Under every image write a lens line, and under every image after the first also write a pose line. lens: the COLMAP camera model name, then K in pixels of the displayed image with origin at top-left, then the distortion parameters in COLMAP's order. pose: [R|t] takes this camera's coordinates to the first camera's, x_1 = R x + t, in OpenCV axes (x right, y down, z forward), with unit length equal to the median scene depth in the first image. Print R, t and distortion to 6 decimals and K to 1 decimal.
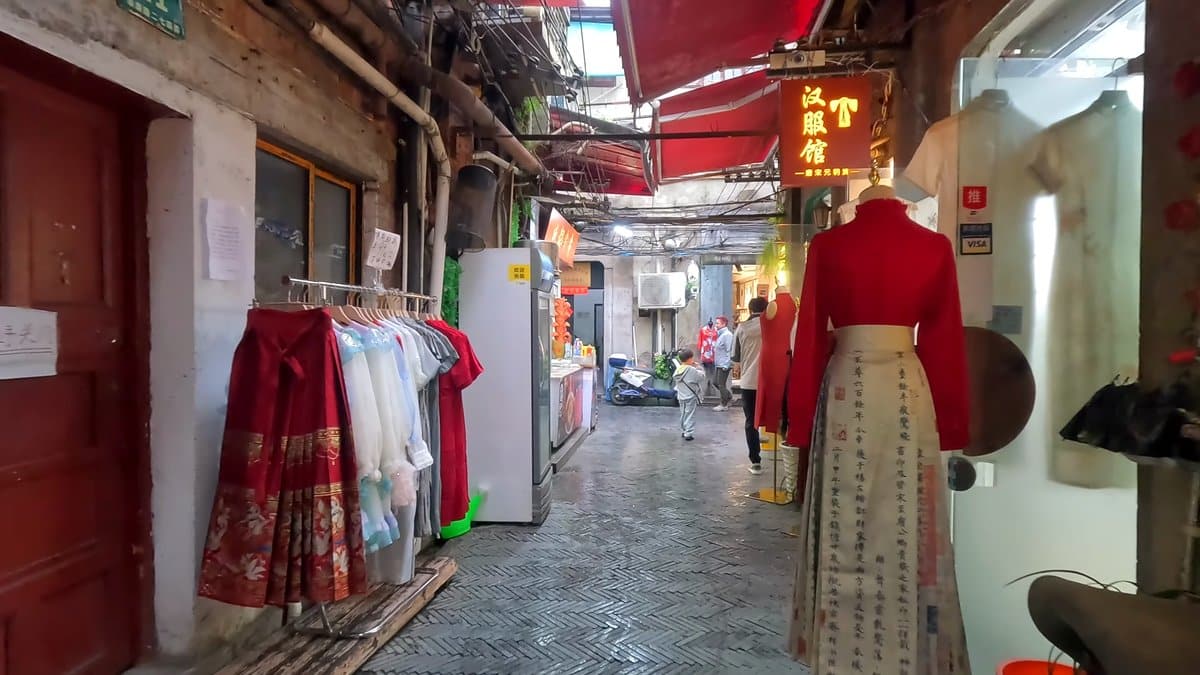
lens RADIAL K [[634.6, 0, 600.0], [0, 634.6, 337.5], [0, 0, 1]] dist [0.021691, -0.000027]
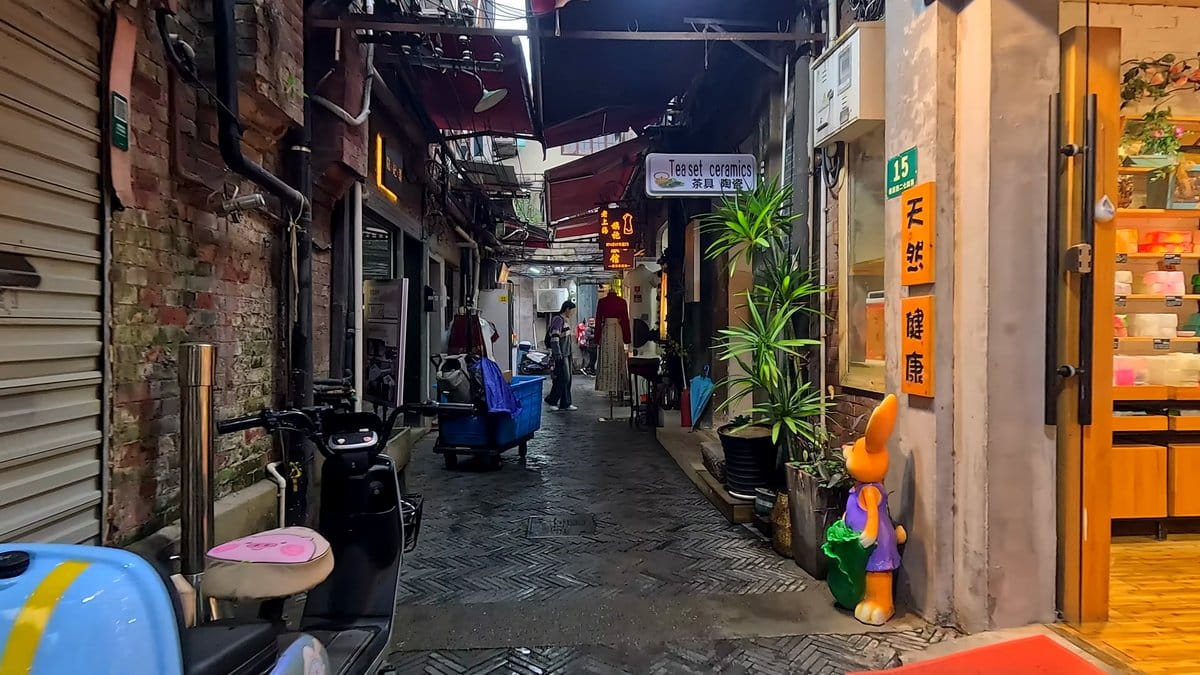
lens RADIAL K [[634.6, 0, 600.0], [0, 634.6, 337.5], [0, 0, 1]] dist [0.021691, -0.000027]
pose [[0.982152, -0.008210, 0.187912, -0.082130], [0.008623, 0.999962, -0.001382, 0.019687], [-0.187893, 0.002978, 0.982185, -0.546892]]
